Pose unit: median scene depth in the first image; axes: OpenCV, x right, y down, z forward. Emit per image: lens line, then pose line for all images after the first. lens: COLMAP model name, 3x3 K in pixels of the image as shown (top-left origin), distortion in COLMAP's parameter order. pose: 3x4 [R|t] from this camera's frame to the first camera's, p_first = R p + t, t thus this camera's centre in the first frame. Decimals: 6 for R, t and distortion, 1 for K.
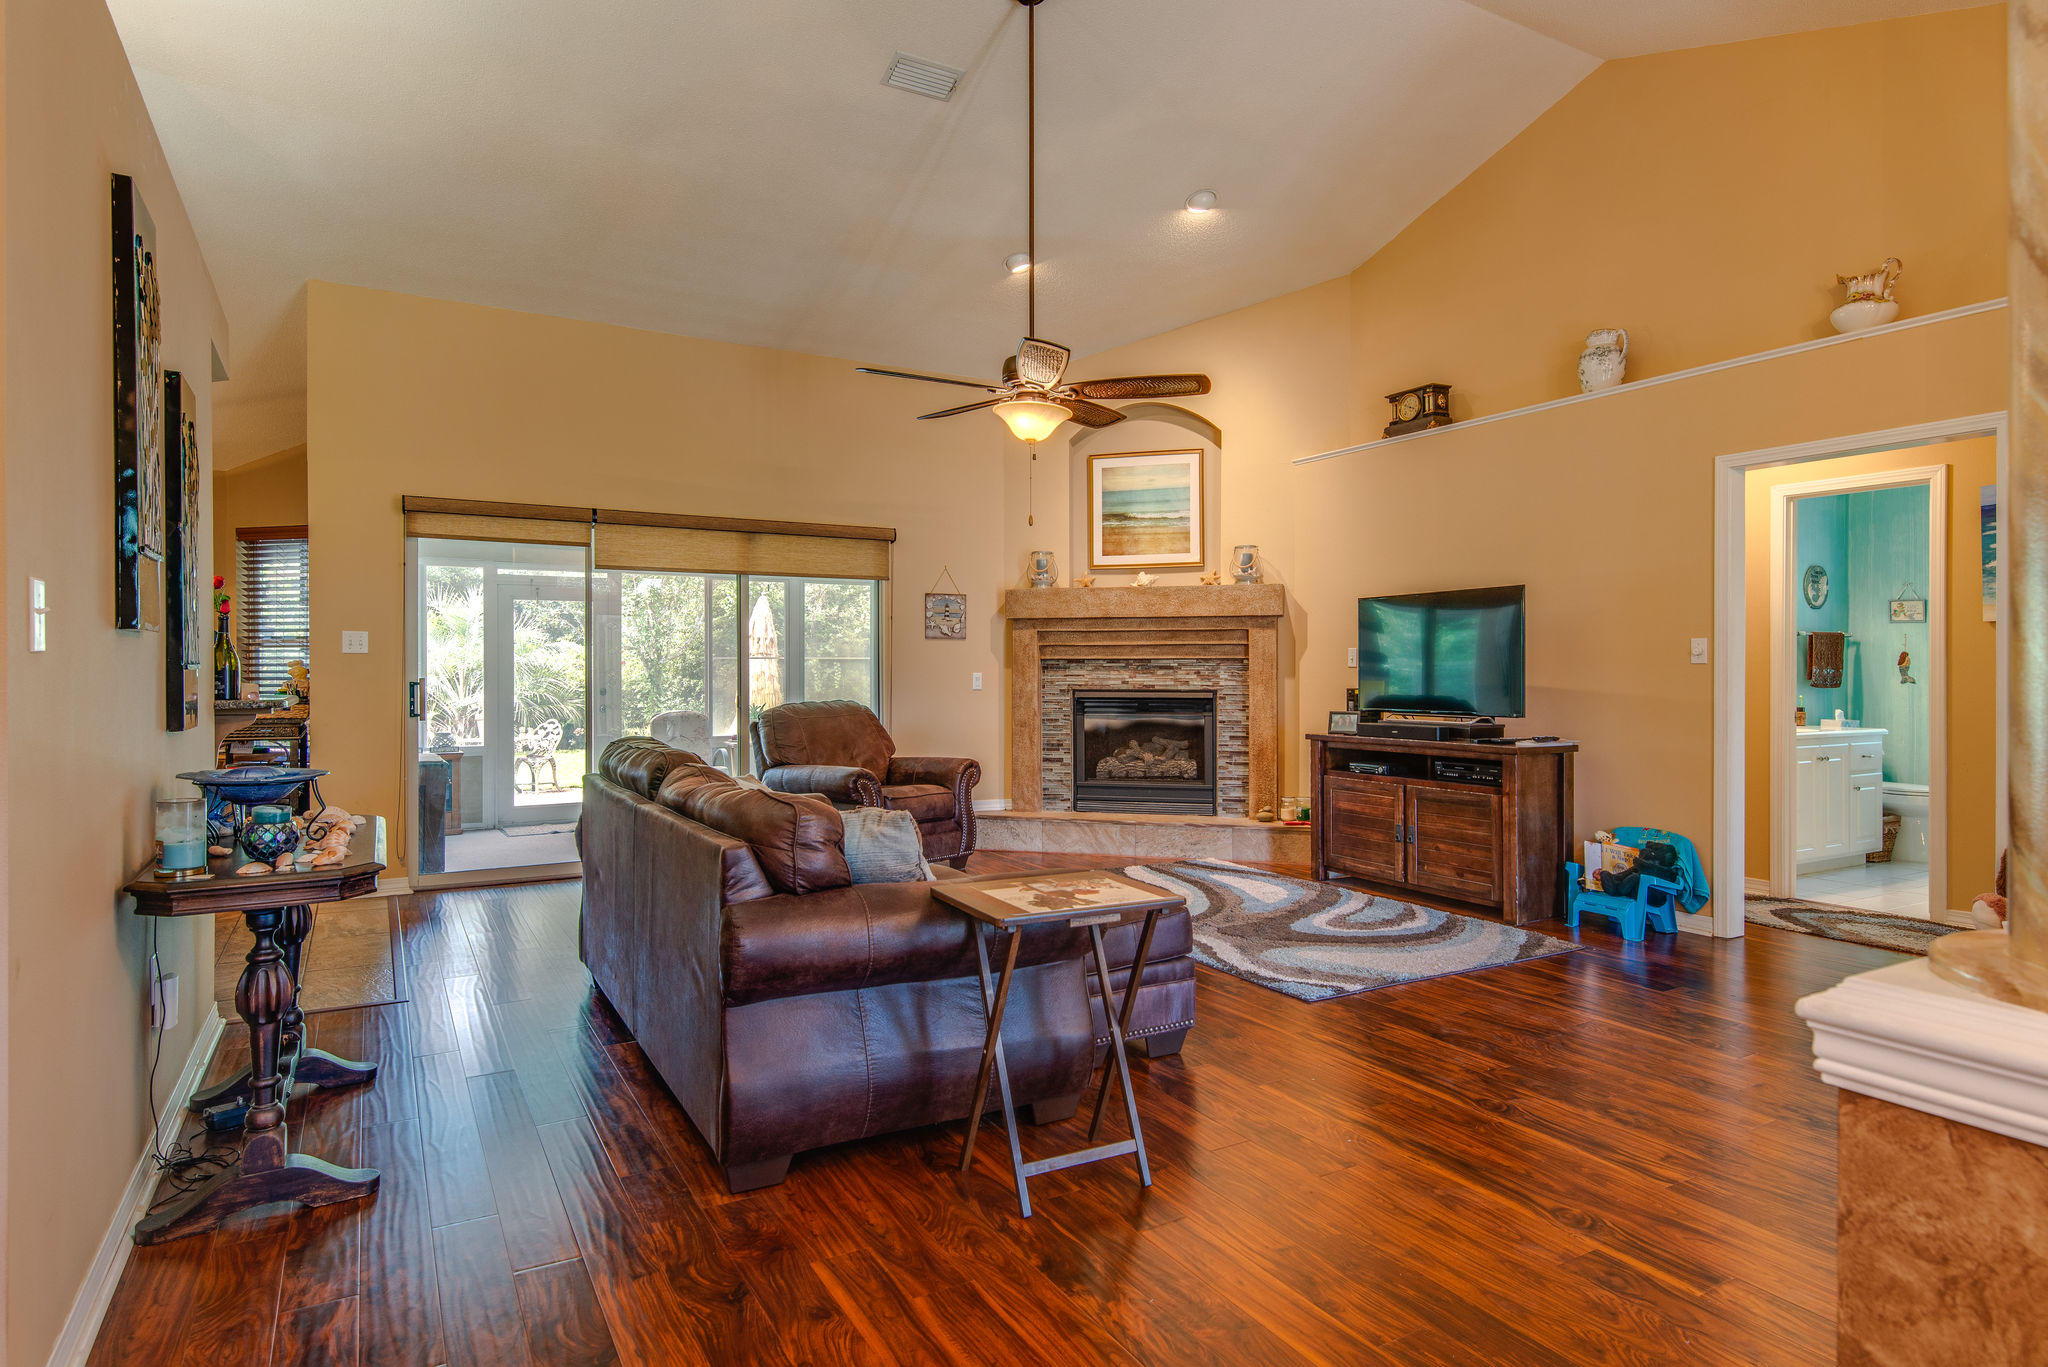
lens RADIAL K [[1113.3, 0, 1021.8], [0, 1113.3, 656.5], [0, 0, 1]] dist [0.005245, -0.000907]
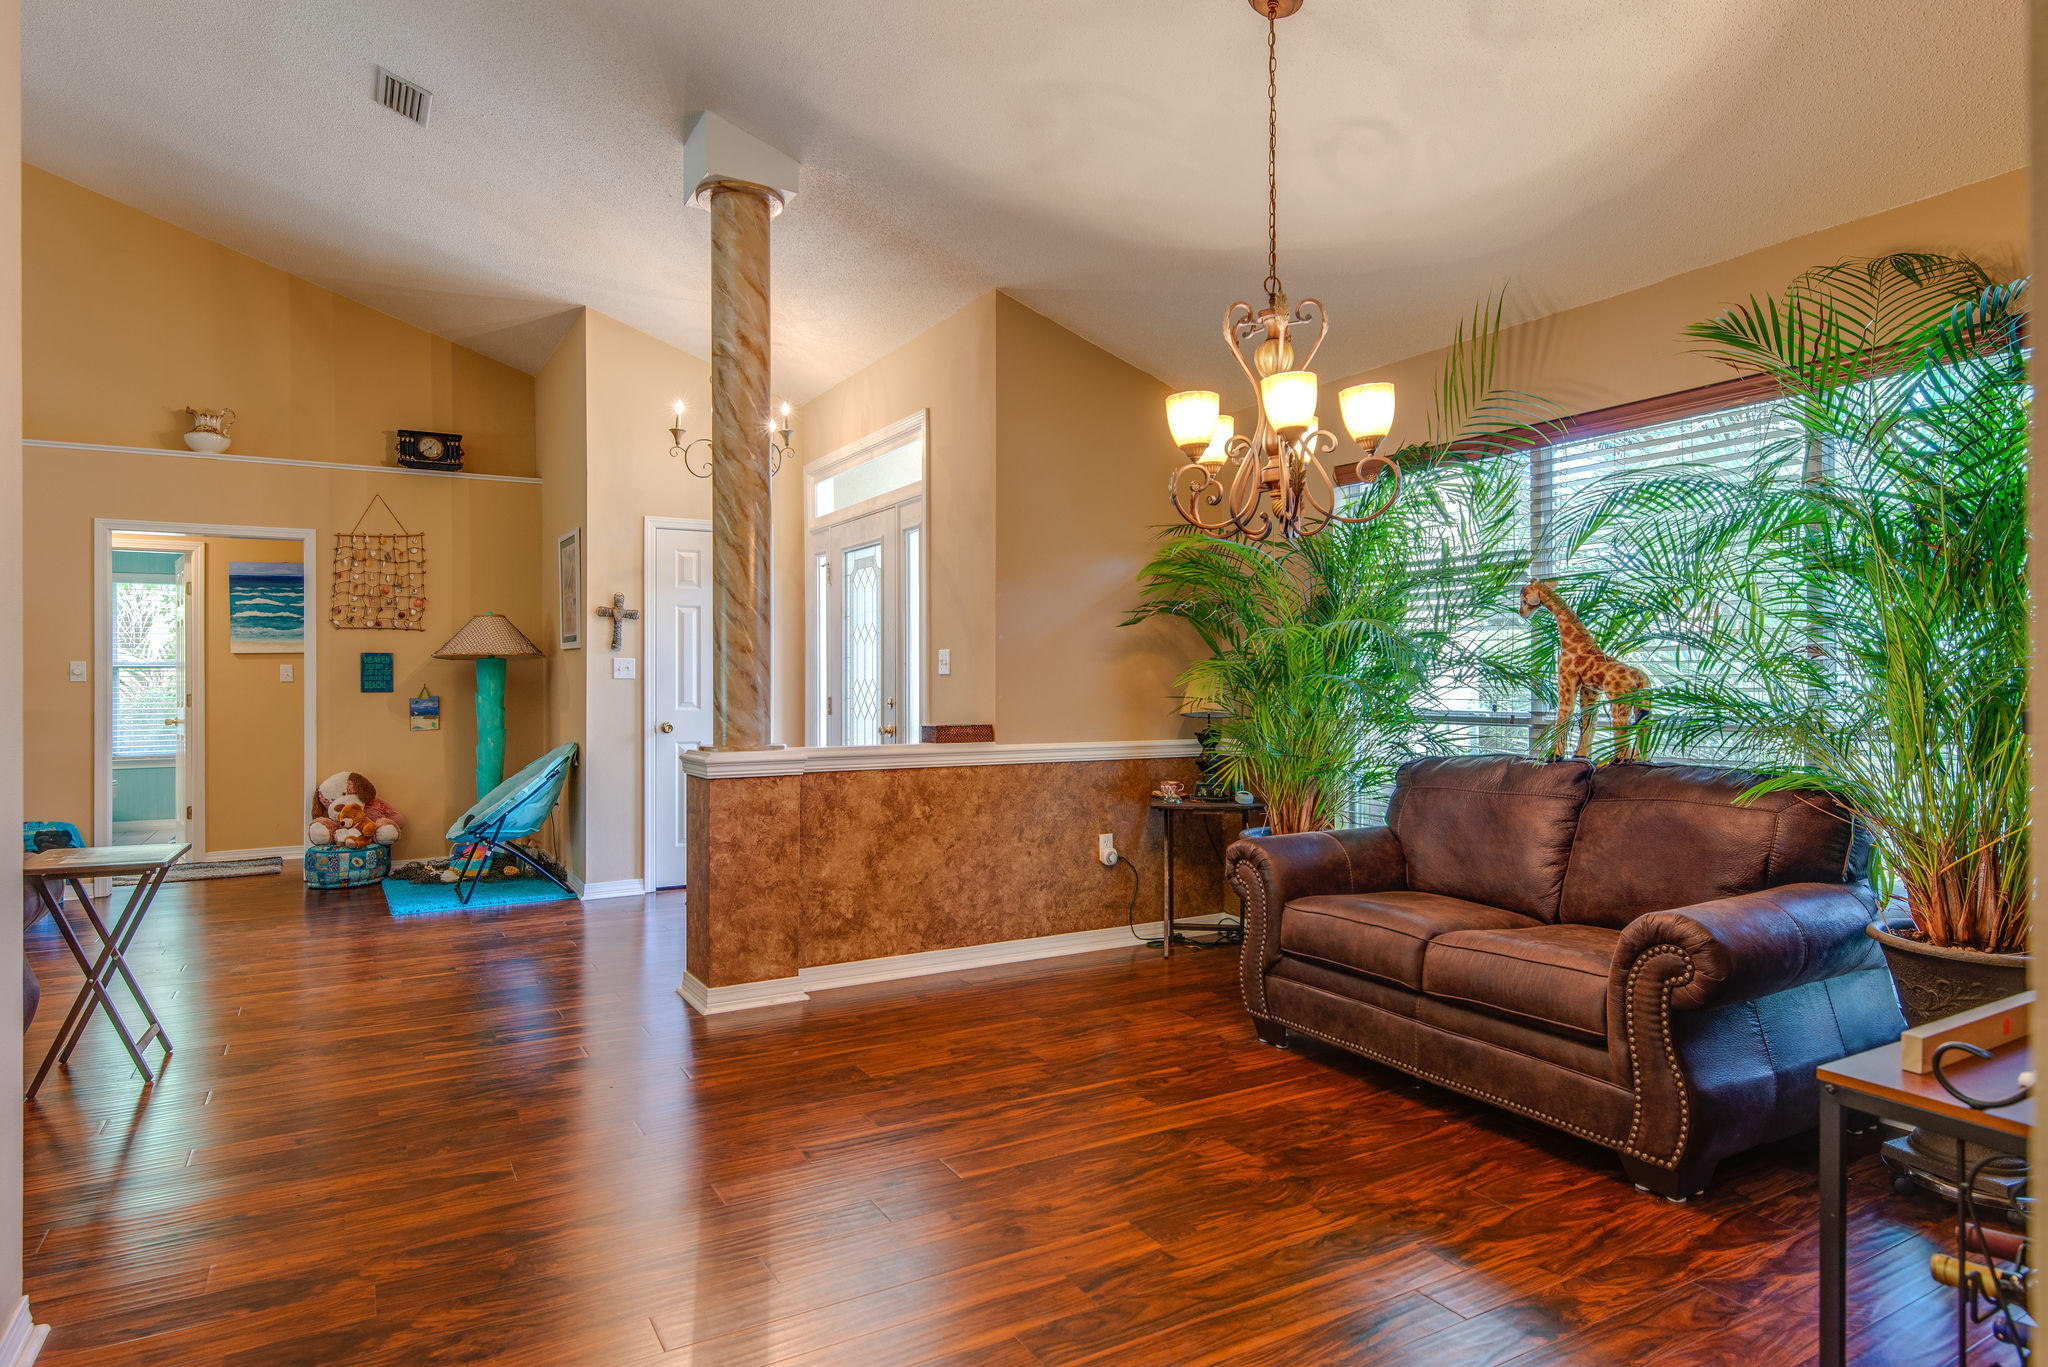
lens RADIAL K [[1163.1, 0, 1029.5], [0, 1163.1, 669.2], [0, 0, 1]] dist [0.009972, -0.003686]
pose [[-0.008426, 0.010775, 0.999906, -0.474330], [-0.006174, 0.999922, -0.010827, 0.000703], [-0.999945, -0.006265, -0.008359, -0.037659]]
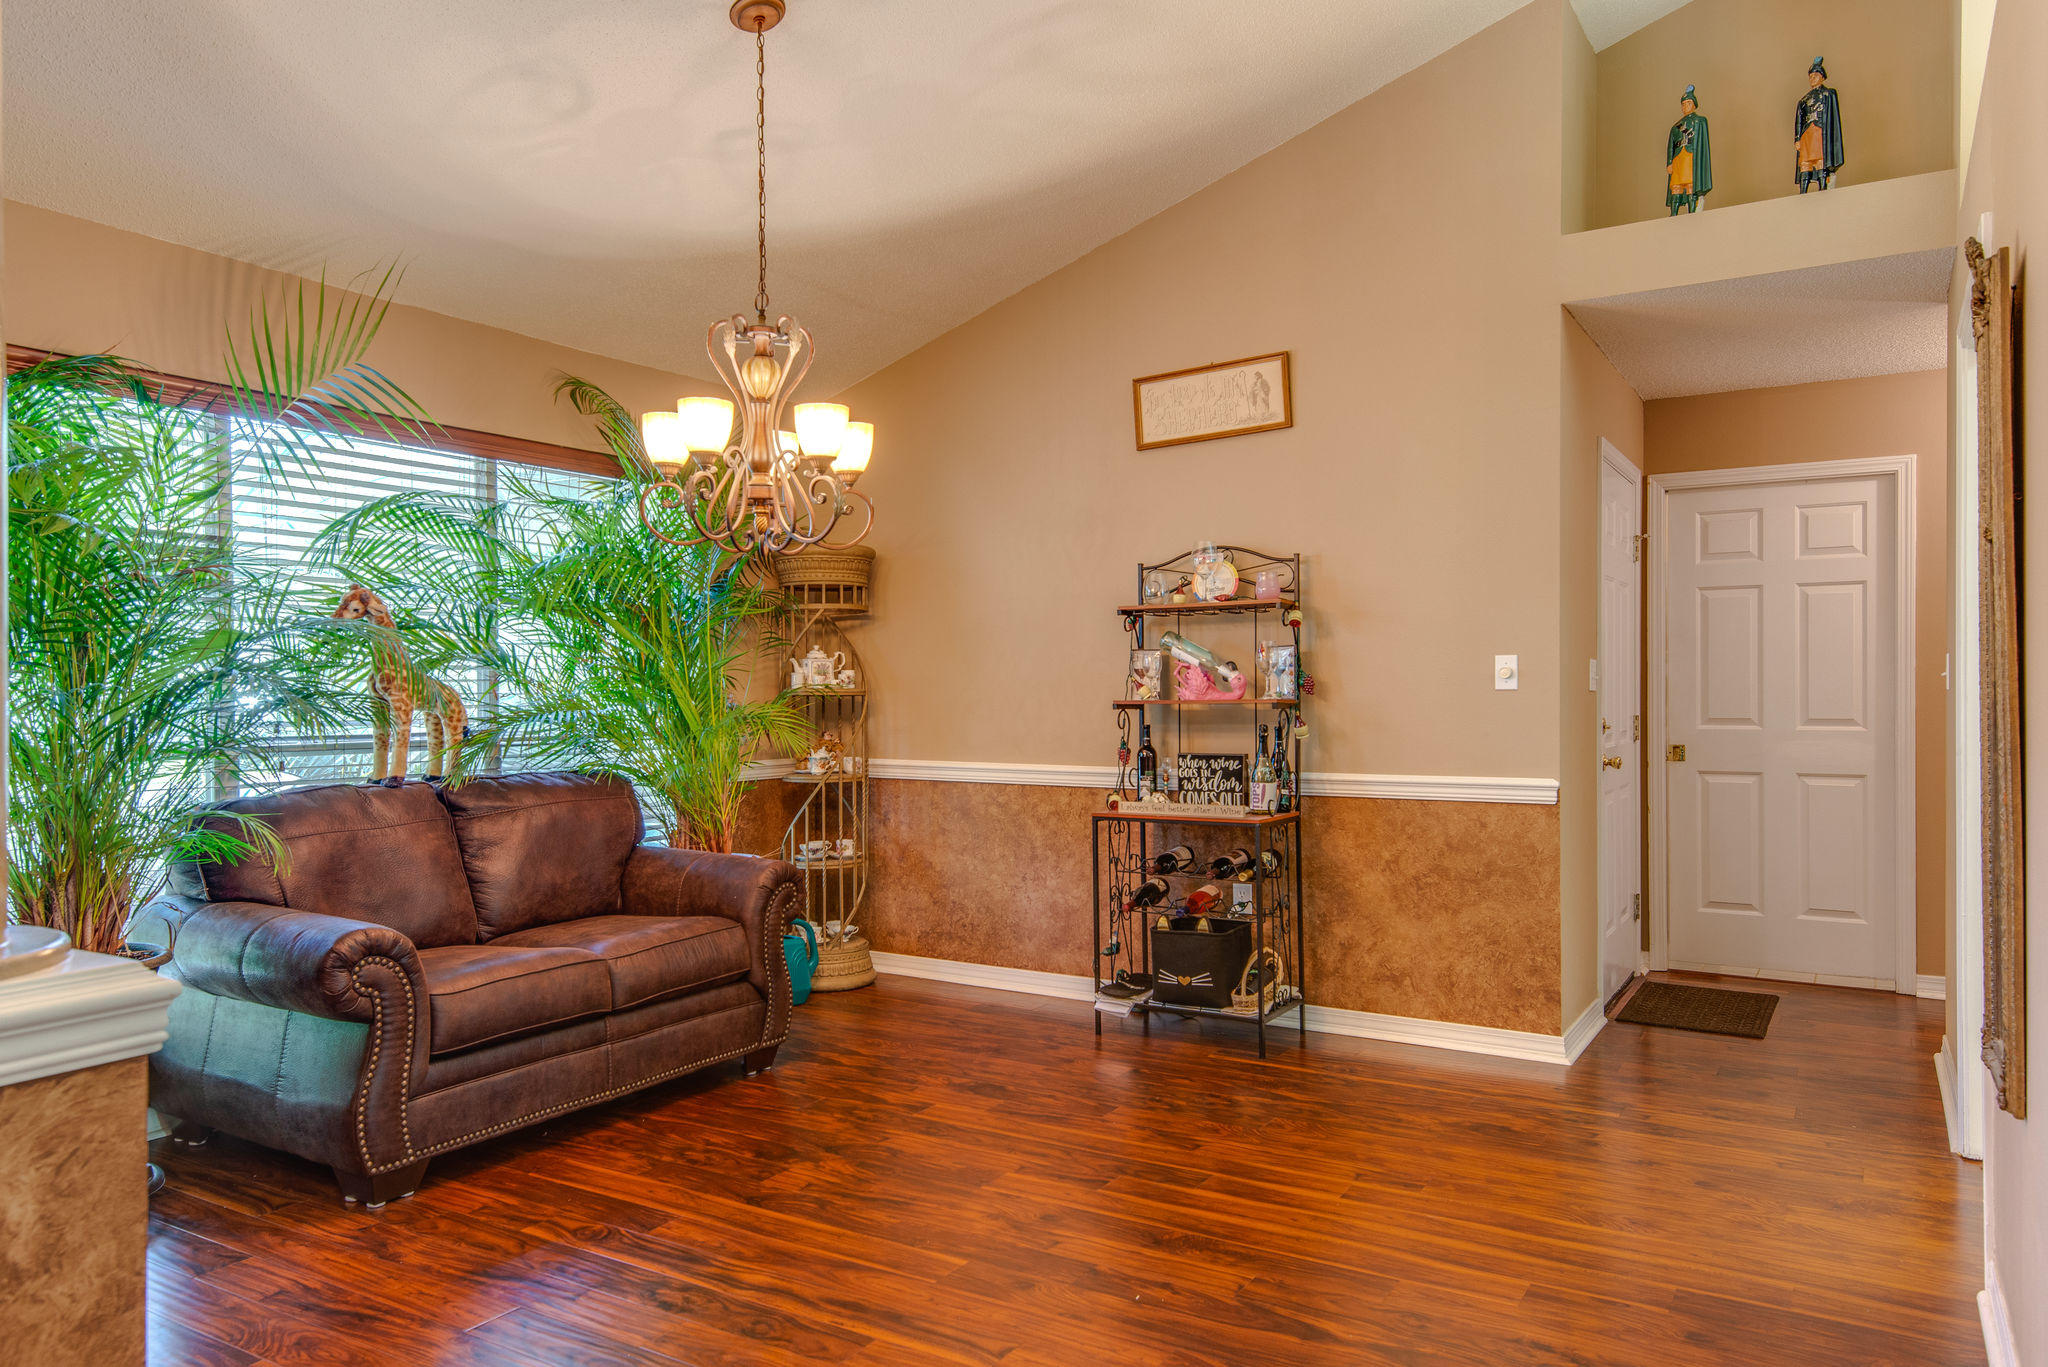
lens RADIAL K [[1374.8, 0, 942.3], [0, 1374.8, 691.8], [0, 0, 1]] dist [0.001143, 0.000166]
pose [[-0.895727, 0.006676, -0.444554, 0.064523], [0.012250, 0.999878, -0.009668, 0.003970], [0.444435, -0.014105, -0.895700, 0.314731]]
